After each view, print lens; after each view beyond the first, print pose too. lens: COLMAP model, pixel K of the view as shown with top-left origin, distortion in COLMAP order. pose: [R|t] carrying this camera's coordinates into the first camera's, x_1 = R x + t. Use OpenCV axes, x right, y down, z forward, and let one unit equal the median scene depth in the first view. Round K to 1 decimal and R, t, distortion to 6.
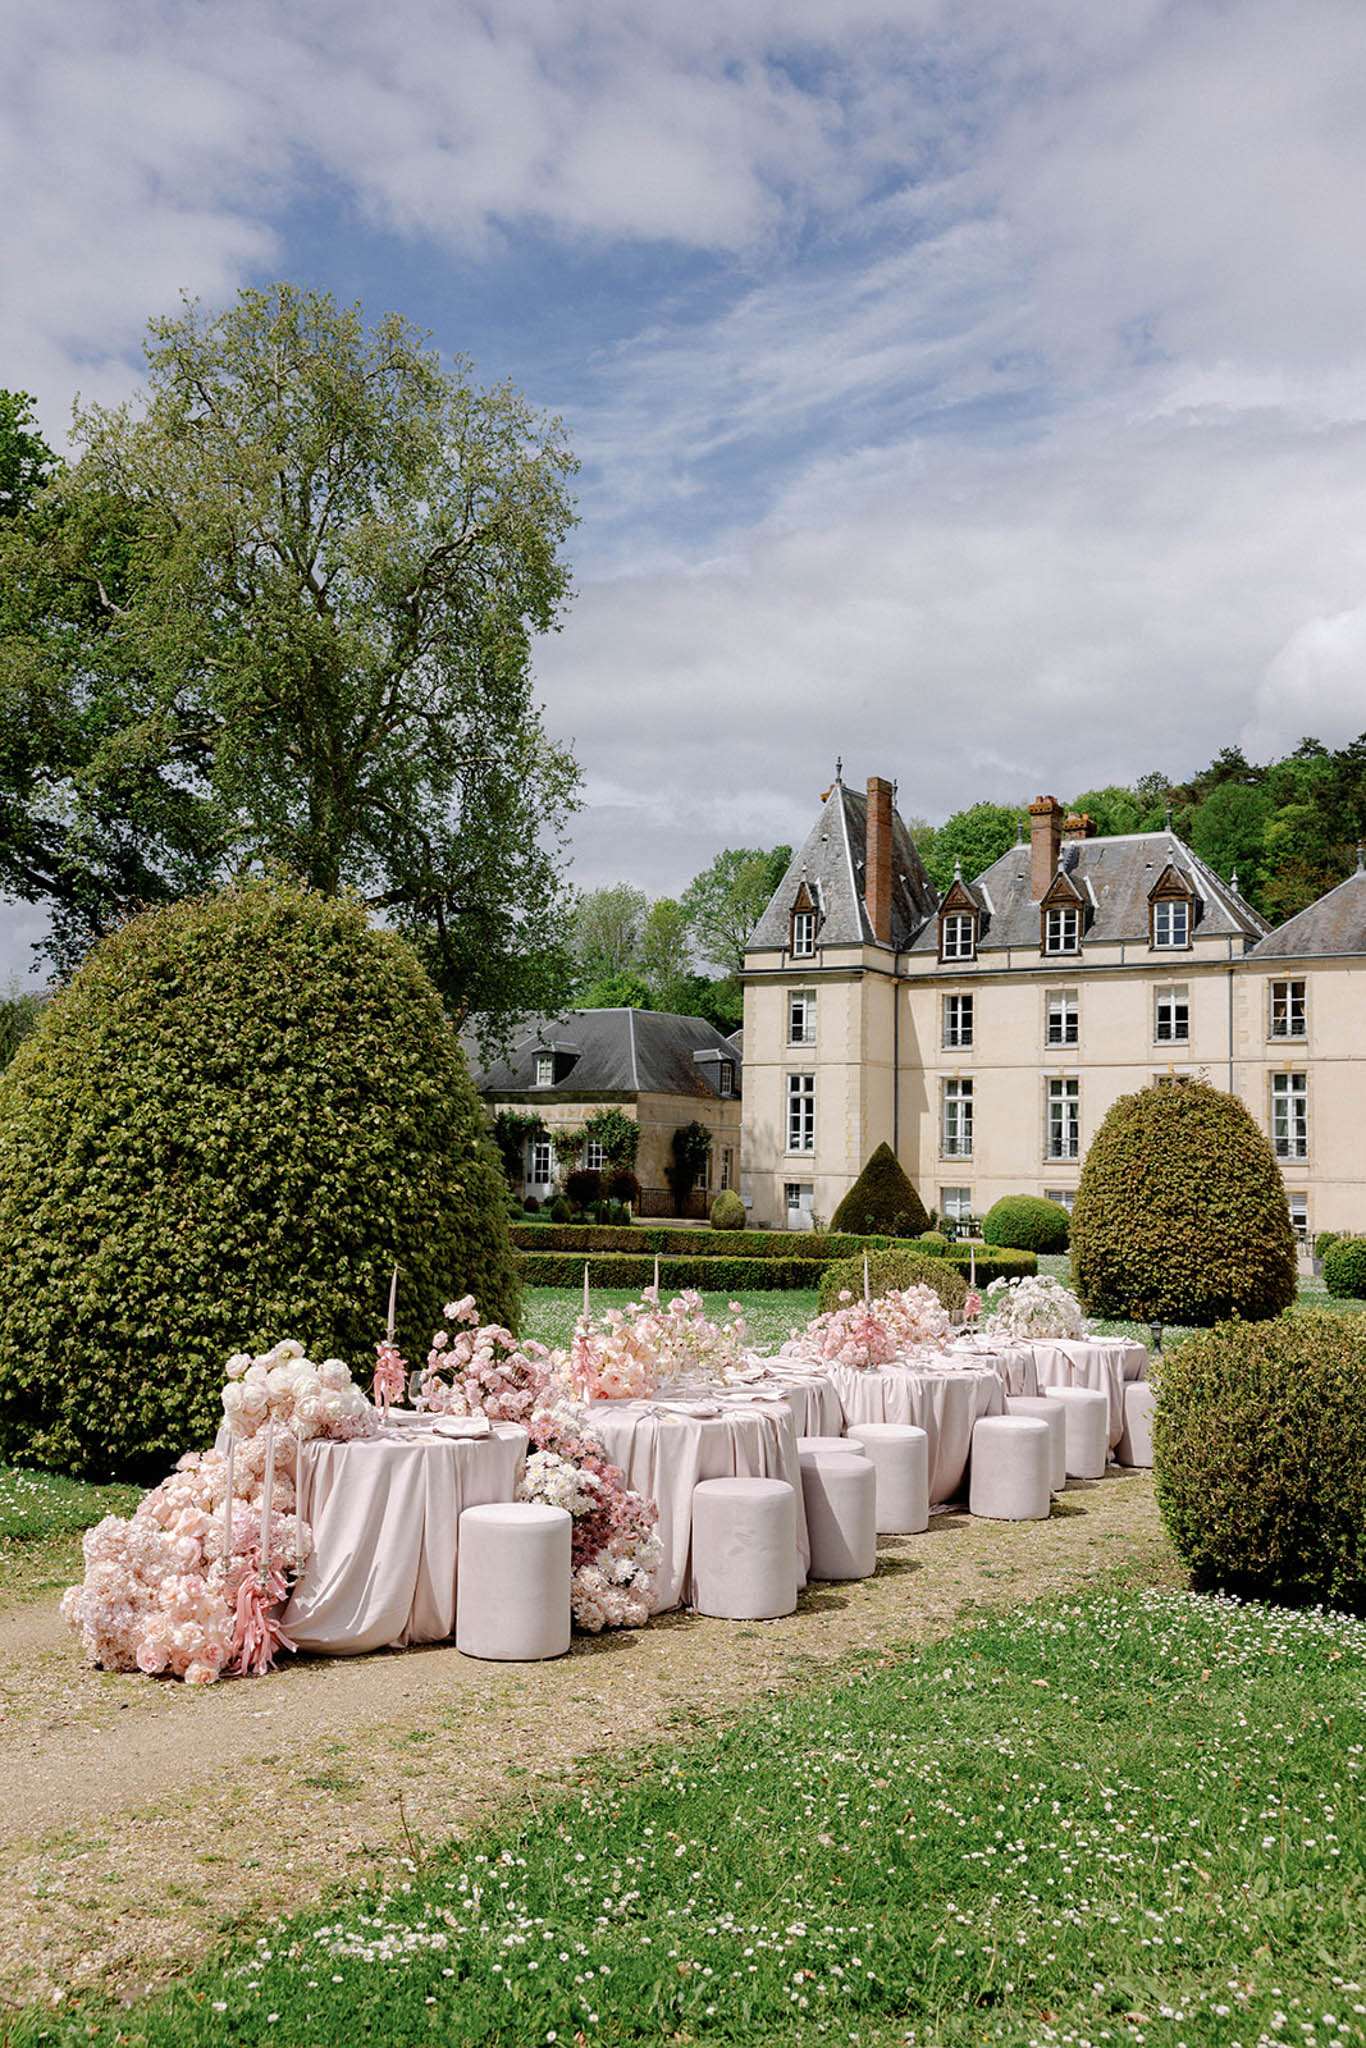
lens RADIAL K [[2013.6, 0, 678.2], [0, 2013.6, 1001.1], [0, 0, 1]] dist [0.002386, 0.014296]
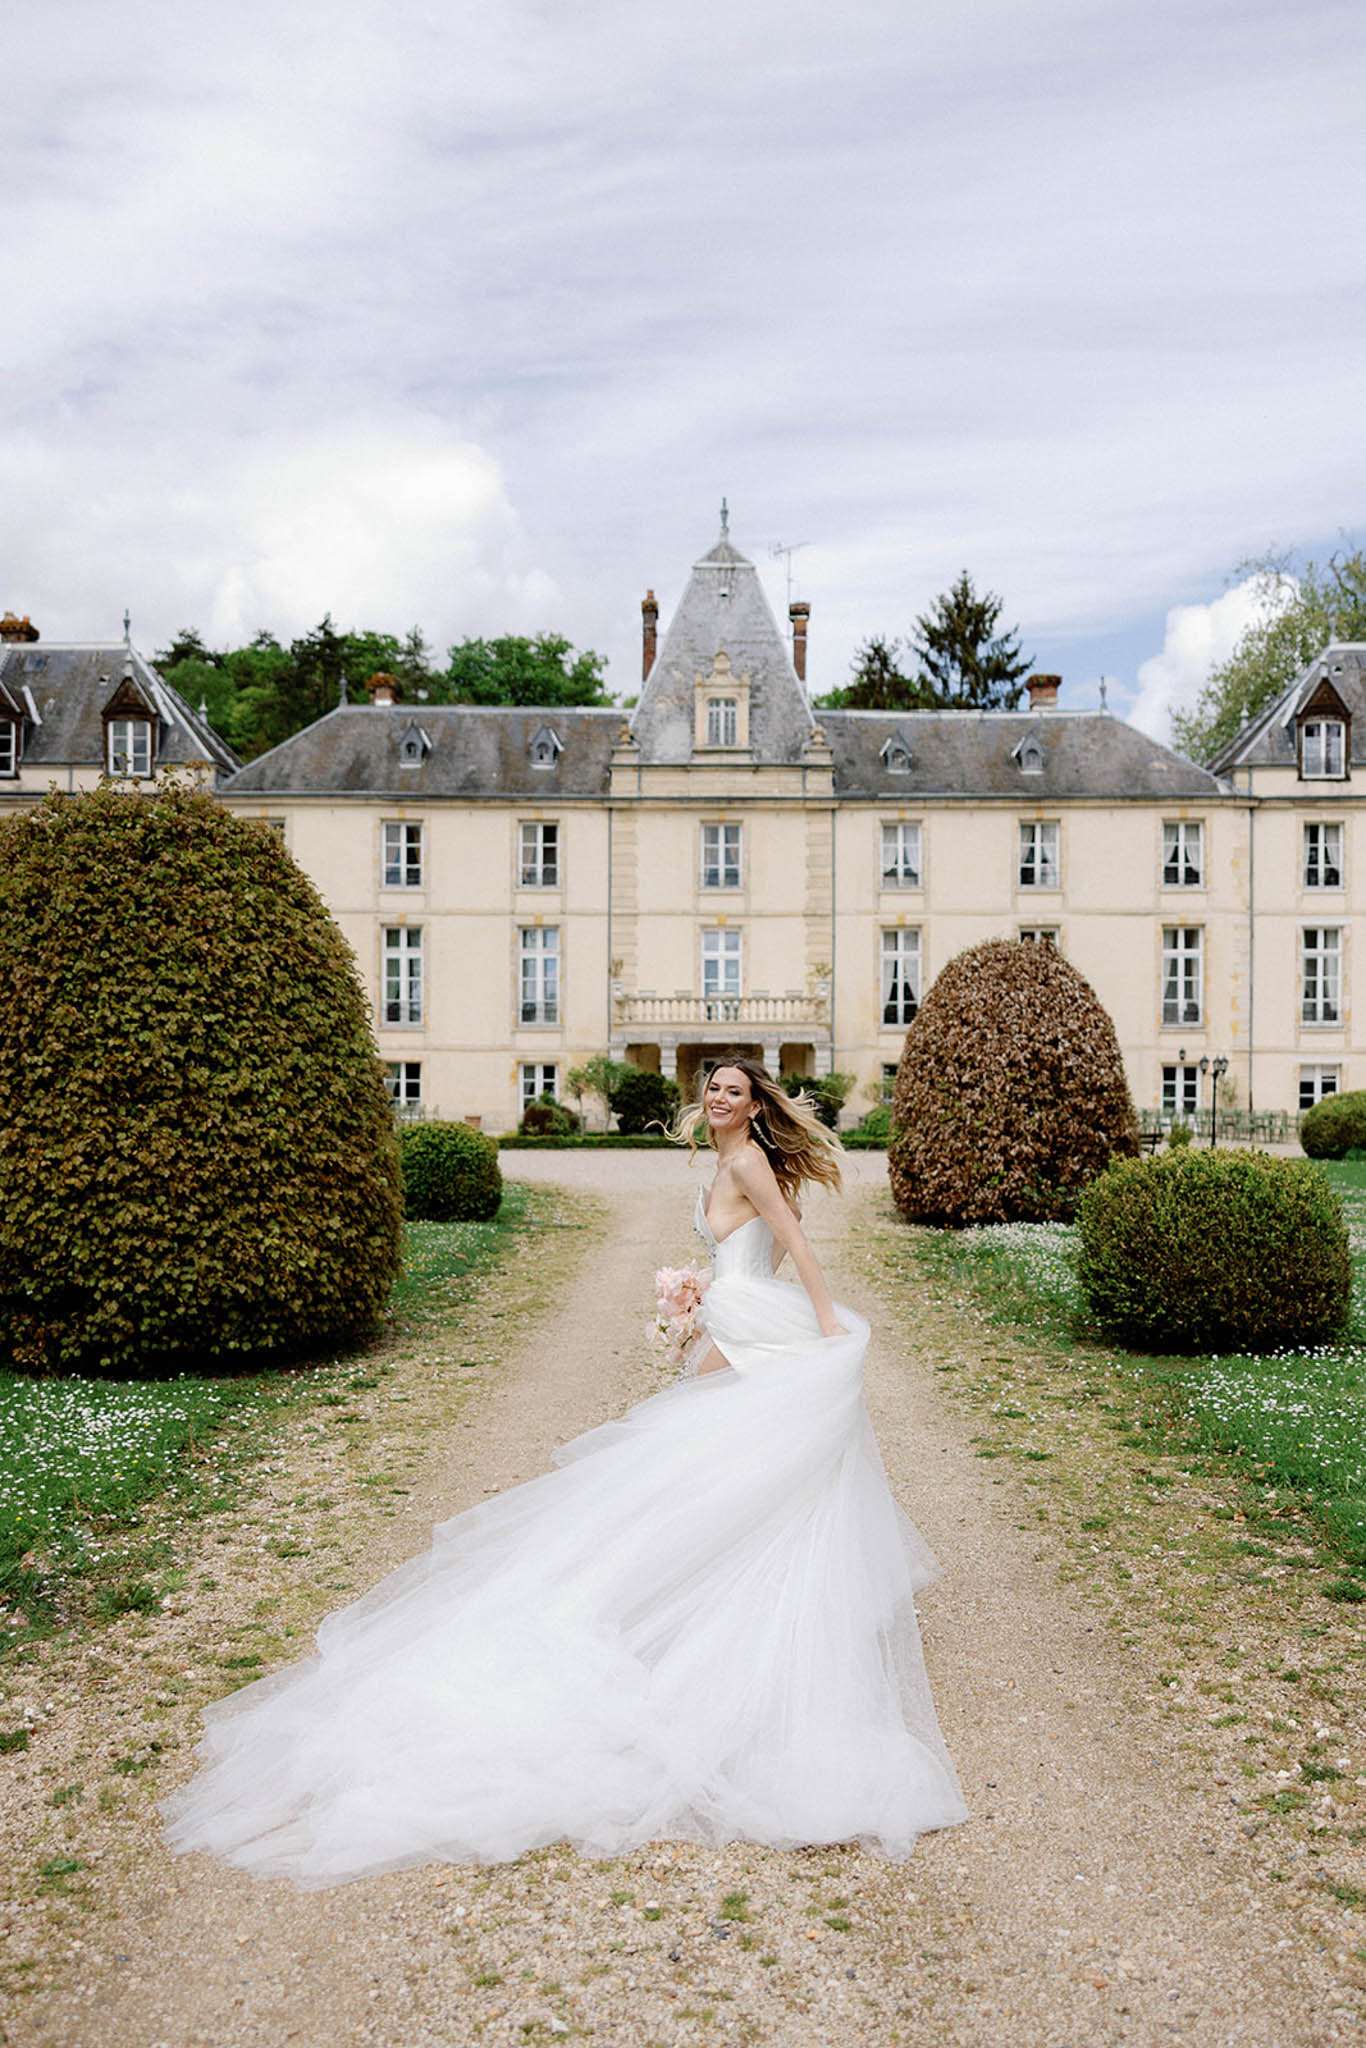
lens RADIAL K [[1900.9, 0, 761.8], [0, 1900.9, 1102.4], [0, 0, 1]] dist [-0.010893, -0.000029]
pose [[0.847512, -0.028325, 0.530020, 0.077599], [-0.032659, 0.993900, 0.105338, 0.031697], [-0.529770, -0.106585, 0.841417, 0.311966]]
